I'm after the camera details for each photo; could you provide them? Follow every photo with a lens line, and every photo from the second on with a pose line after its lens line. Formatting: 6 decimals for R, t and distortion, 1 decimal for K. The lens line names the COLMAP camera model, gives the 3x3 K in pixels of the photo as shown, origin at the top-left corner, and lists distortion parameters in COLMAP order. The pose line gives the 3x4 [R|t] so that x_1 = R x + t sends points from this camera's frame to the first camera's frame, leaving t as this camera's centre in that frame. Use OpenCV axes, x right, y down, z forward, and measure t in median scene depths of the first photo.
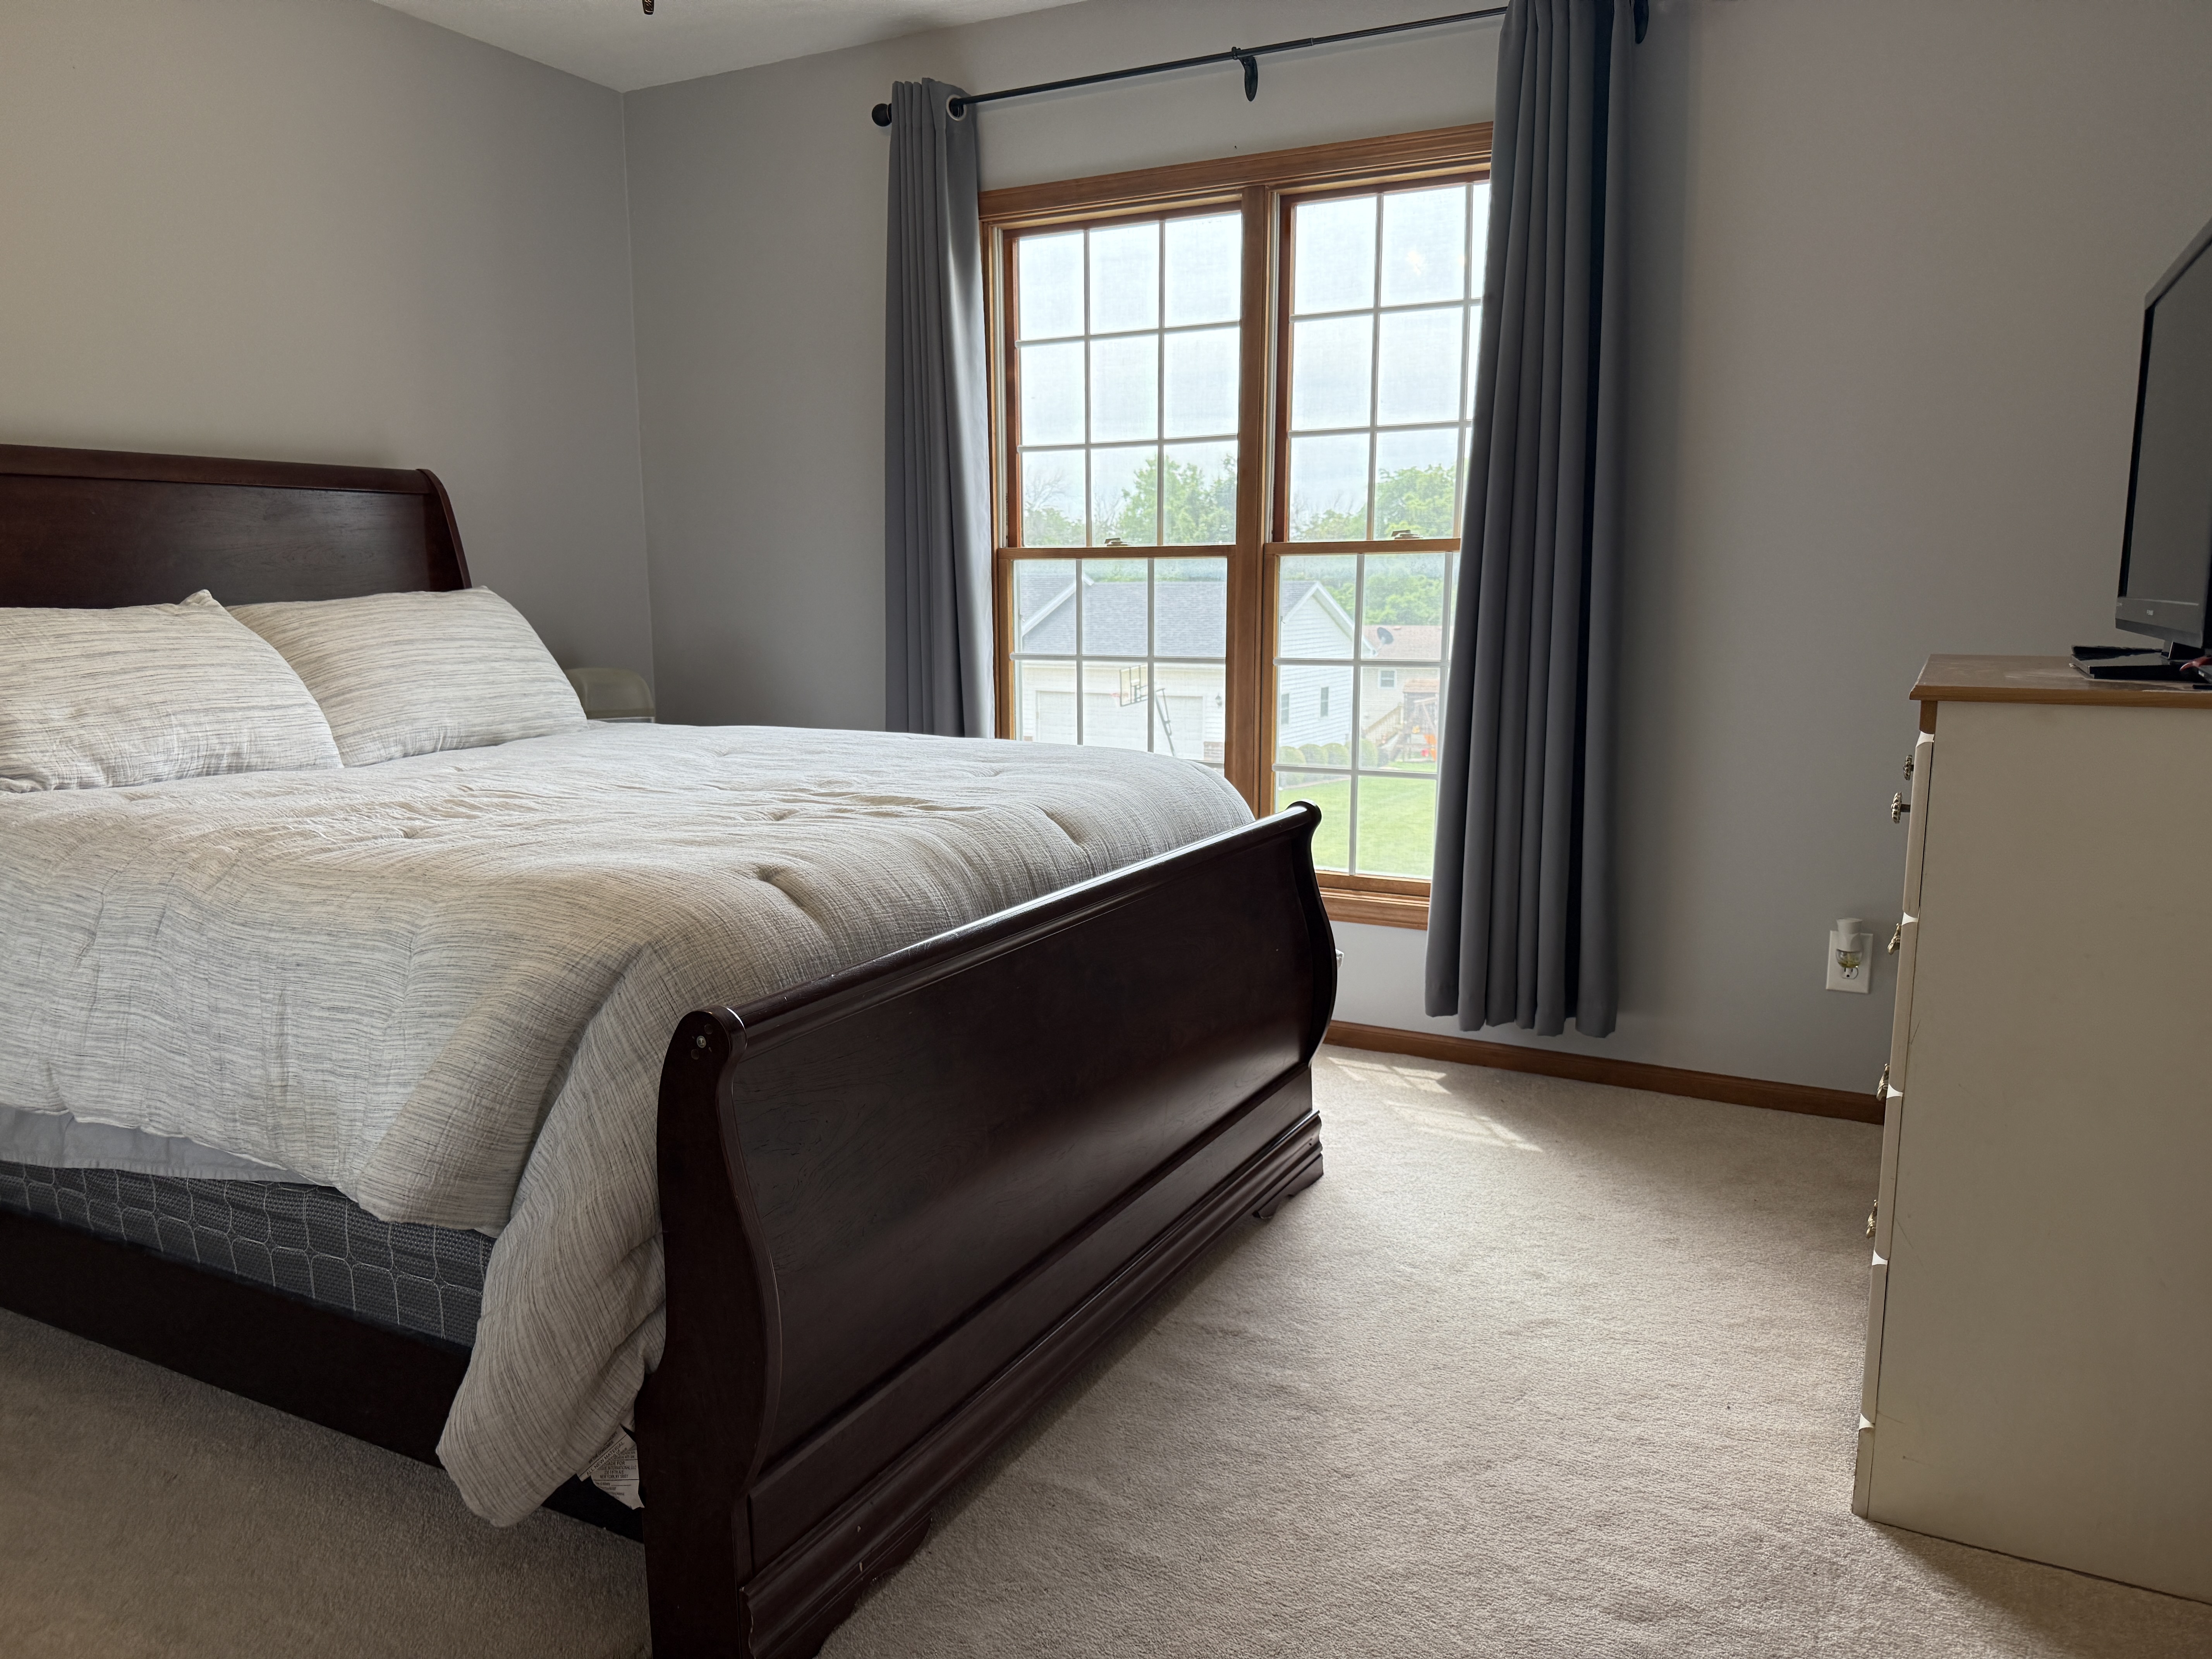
lens RADIAL K [[1567.6, 0, 1107.4], [0, 1567.6, 833.3], [0, 0, 1]] dist [0.019094, -0.015119]
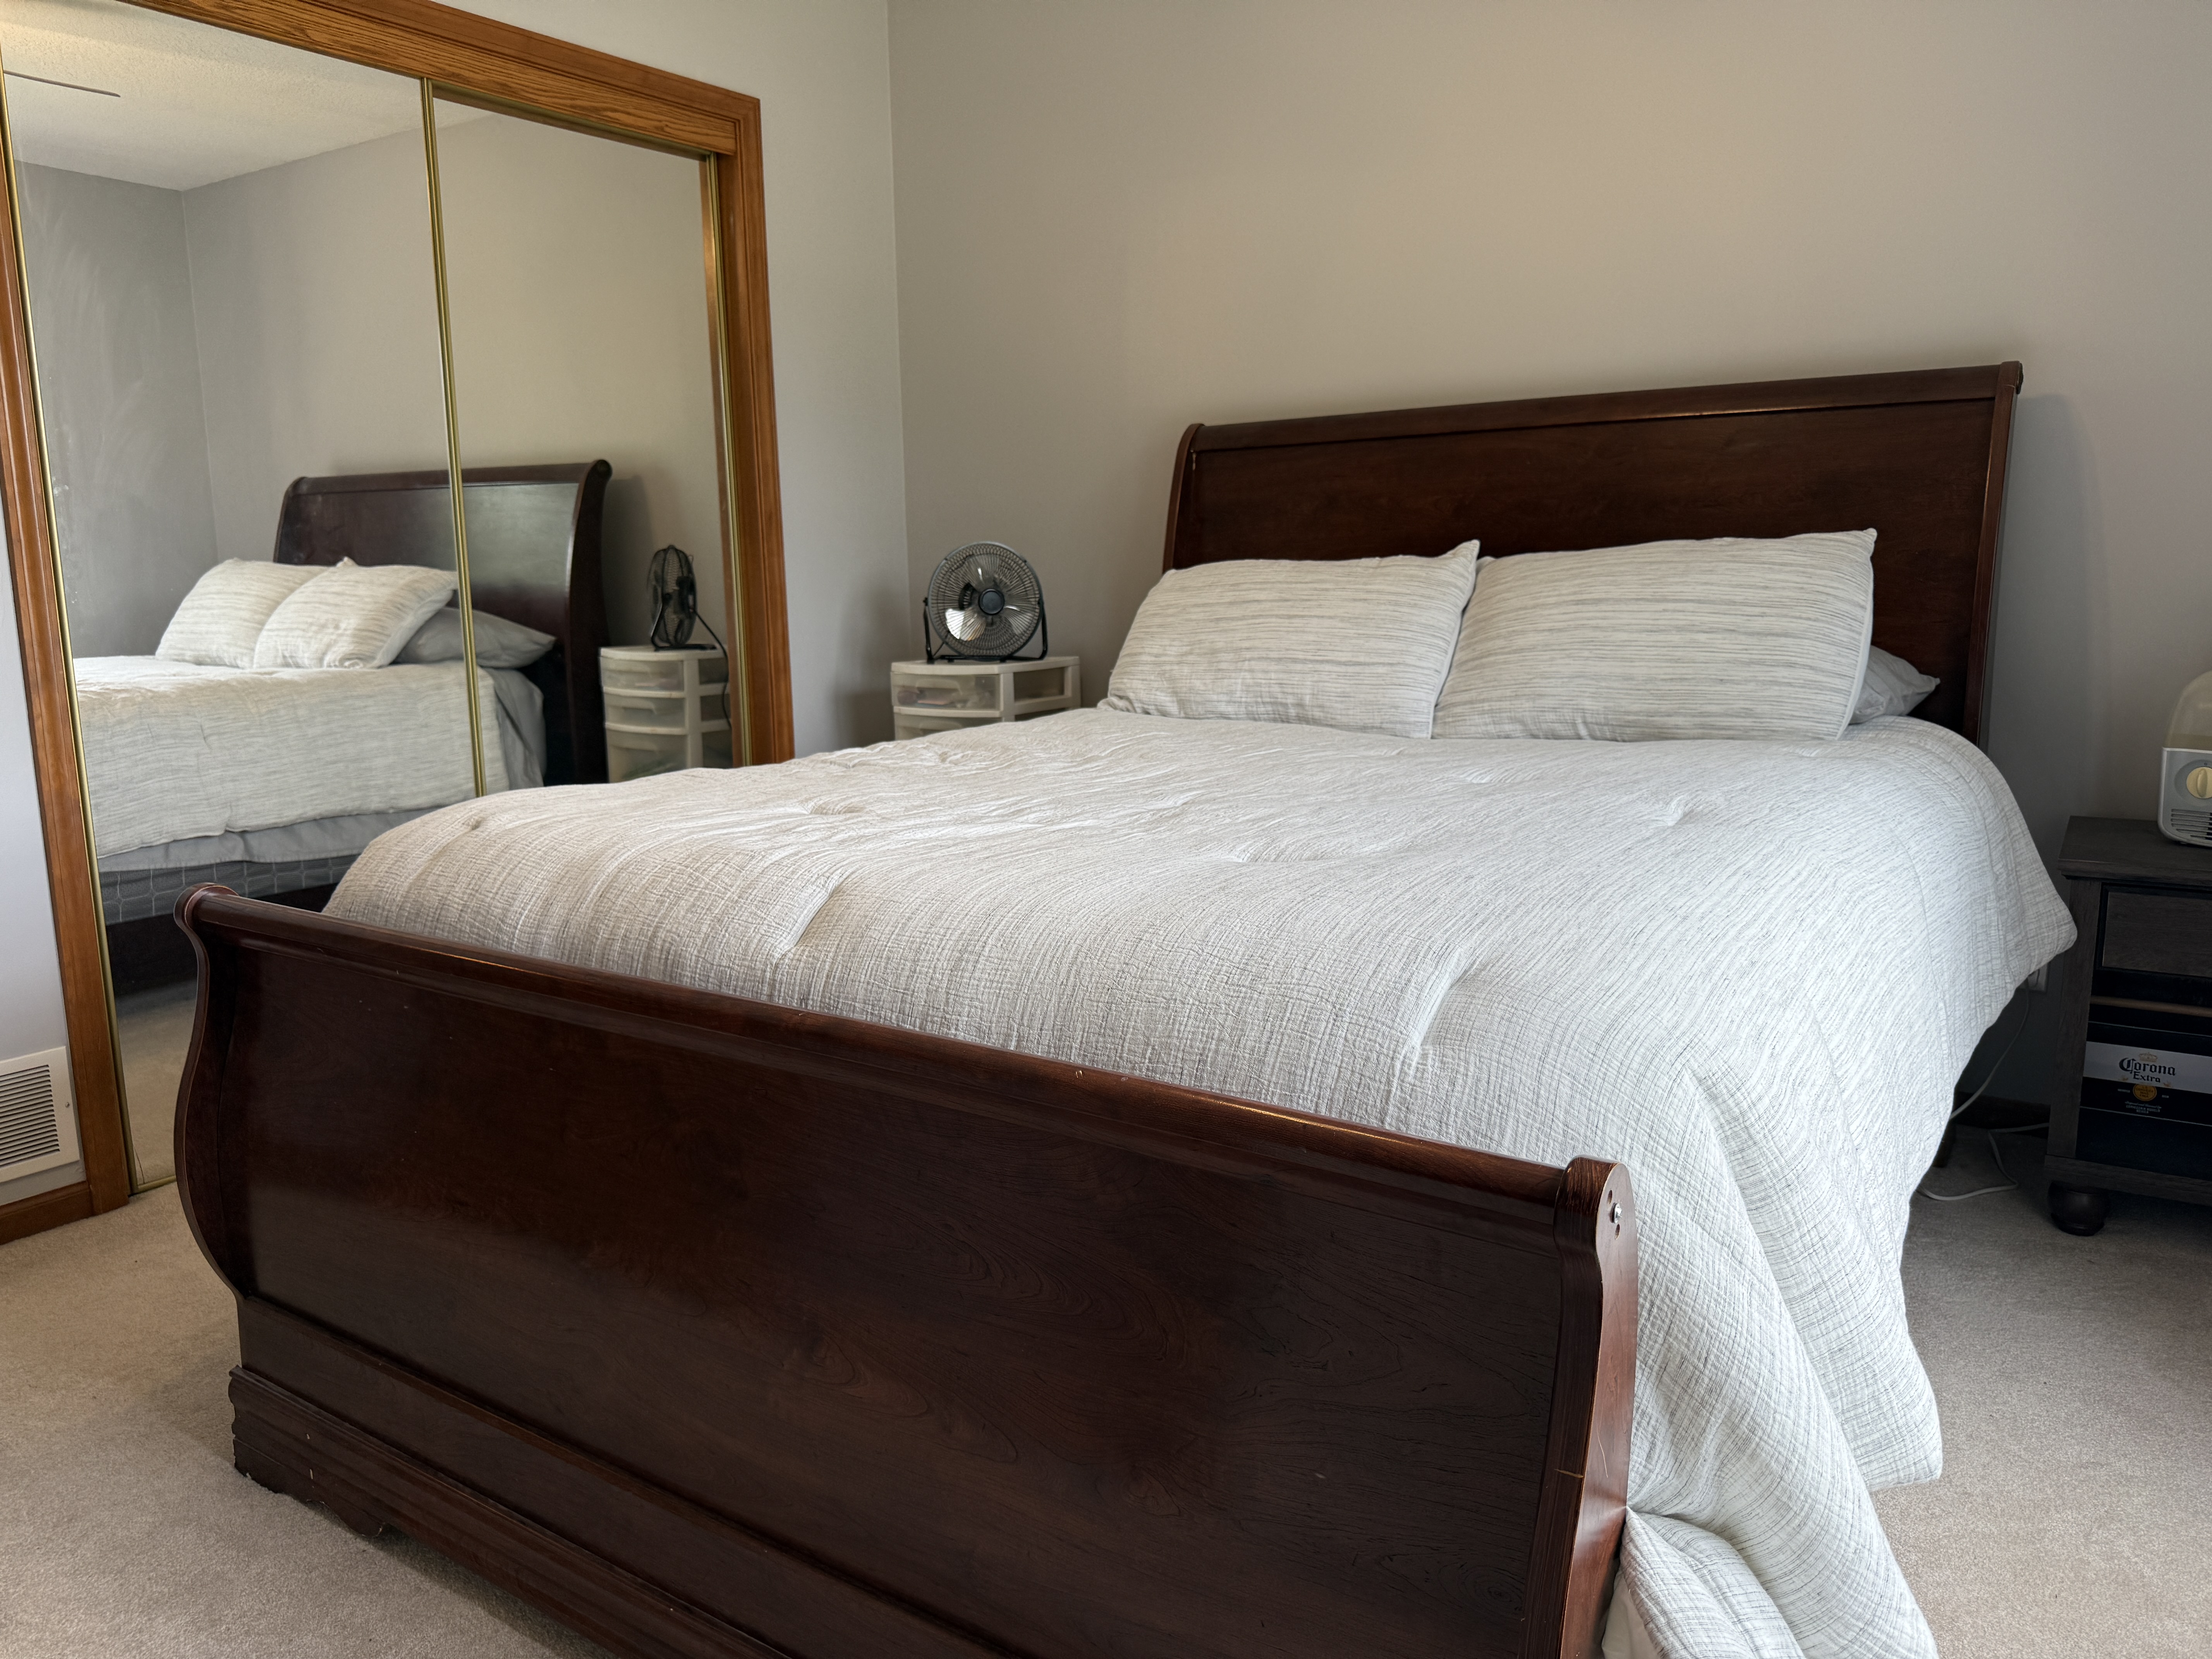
lens RADIAL K [[1567.6, 0, 1105.8], [0, 1567.6, 829.4], [0, 0, 1]] dist [0.019094, -0.015119]
pose [[-0.121639, 0.177878, -0.976506, 0.457578], [-0.135930, 0.971557, 0.193908, -0.149213], [0.983223, 0.156324, -0.094001, 0.968821]]
